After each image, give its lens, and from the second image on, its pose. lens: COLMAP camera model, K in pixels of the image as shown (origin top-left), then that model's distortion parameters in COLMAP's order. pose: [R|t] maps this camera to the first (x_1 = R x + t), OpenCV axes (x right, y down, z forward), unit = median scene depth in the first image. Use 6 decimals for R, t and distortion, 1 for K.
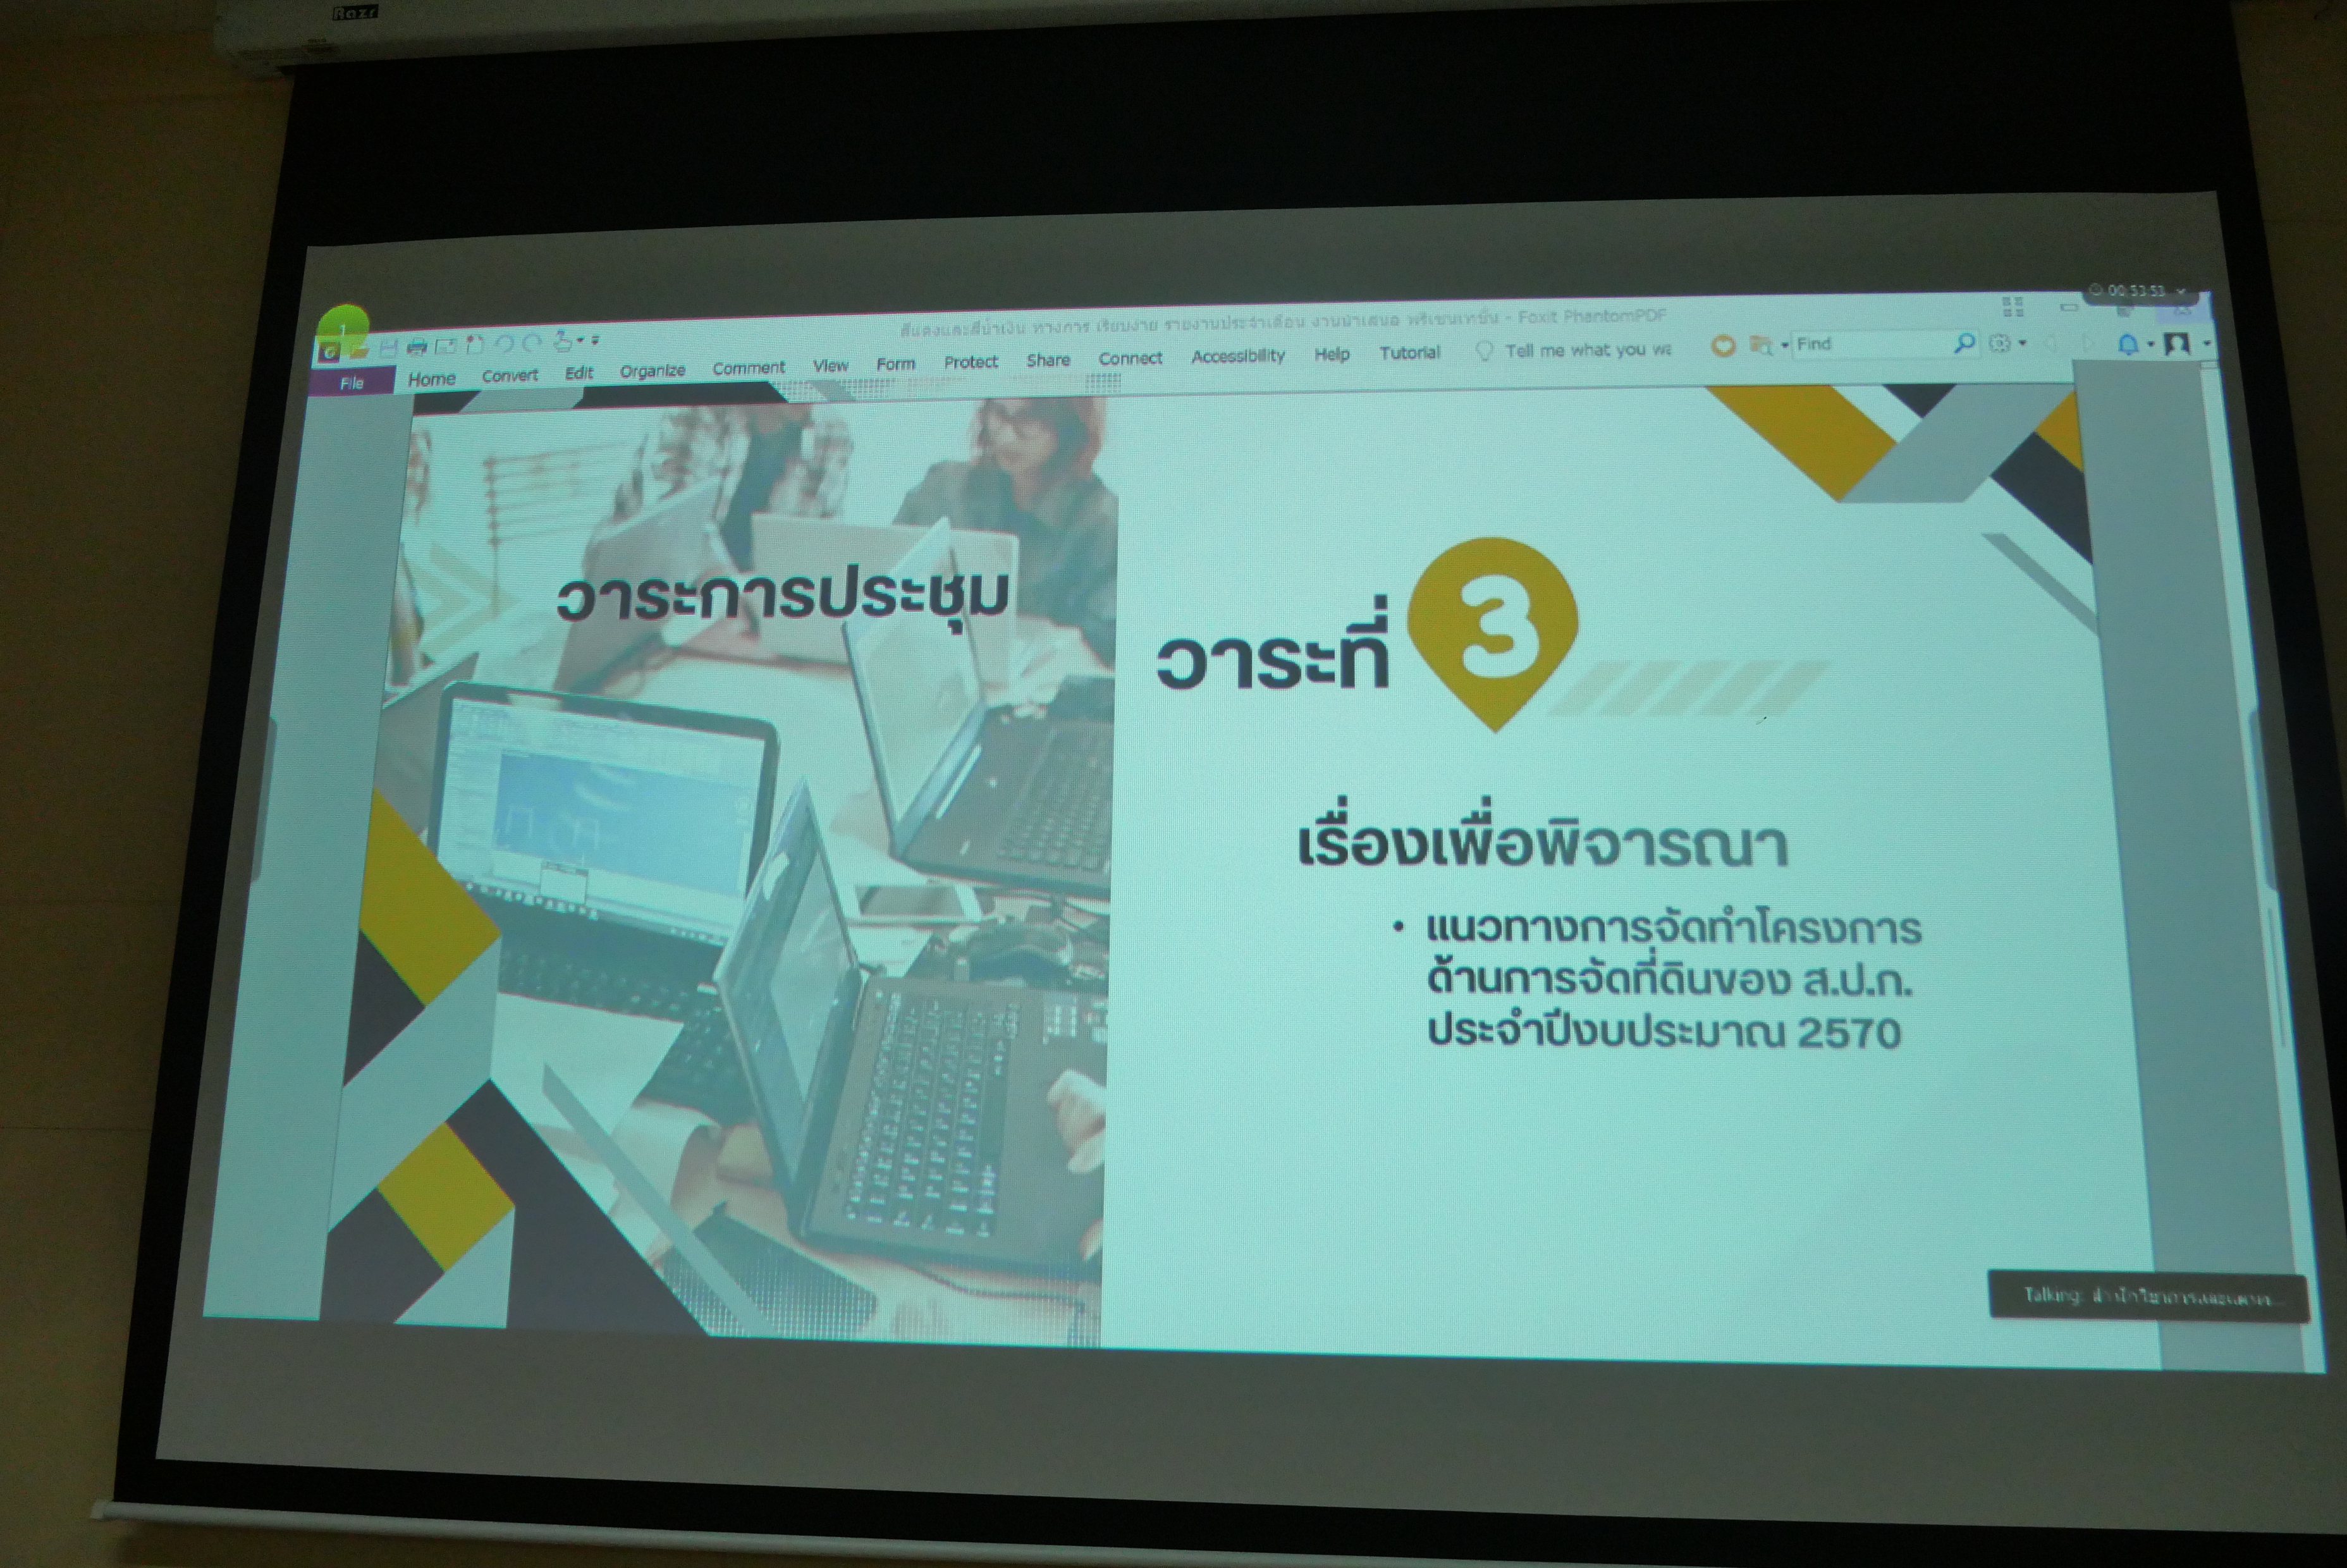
lens RADIAL K [[1583.2, 0, 1172.6], [0, 1583.2, 742.8], [0, 0, 1]] dist [-0.004996, 0.001050]
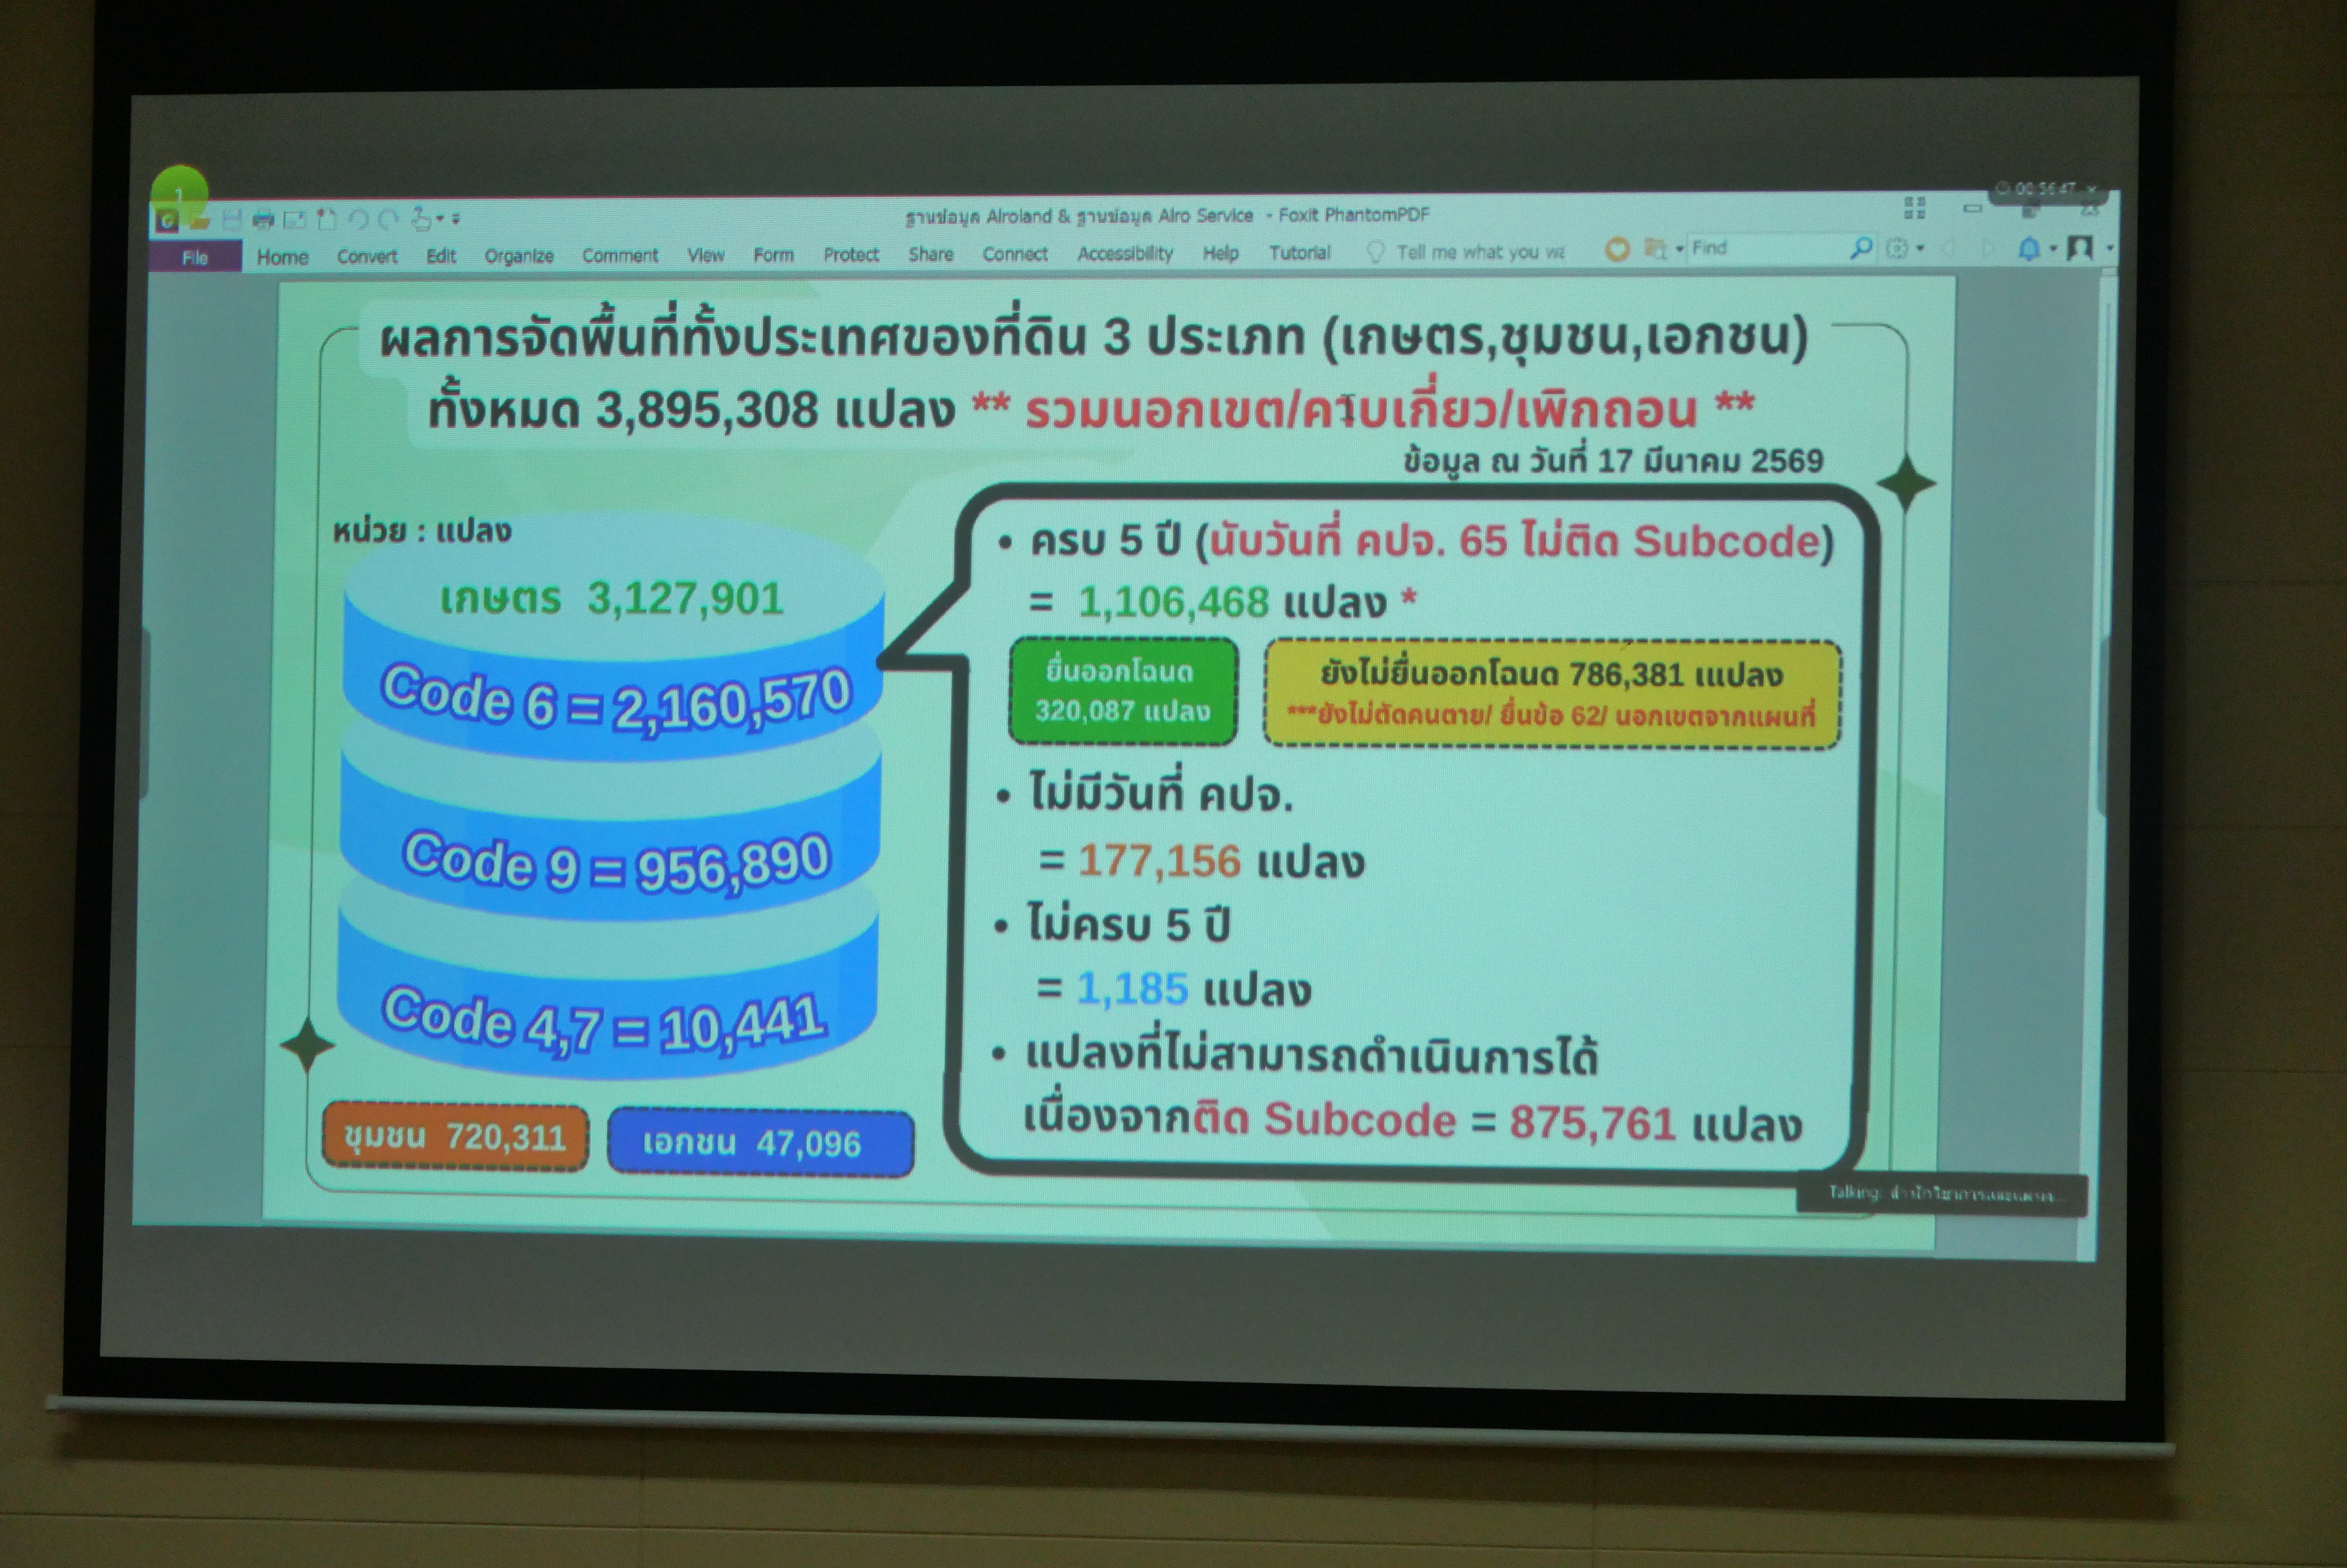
lens RADIAL K [[8340.4, 0, 1173.5], [0, 8340.4, 784.0], [0, 0, 1]] dist [-0.149533, 1.496013]
pose [[0.989490, -0.001014, -0.144595, 0.815827], [0.021448, 0.989943, 0.139833, -0.645172], [0.142999, -0.141465, 0.979561, -4.060351]]
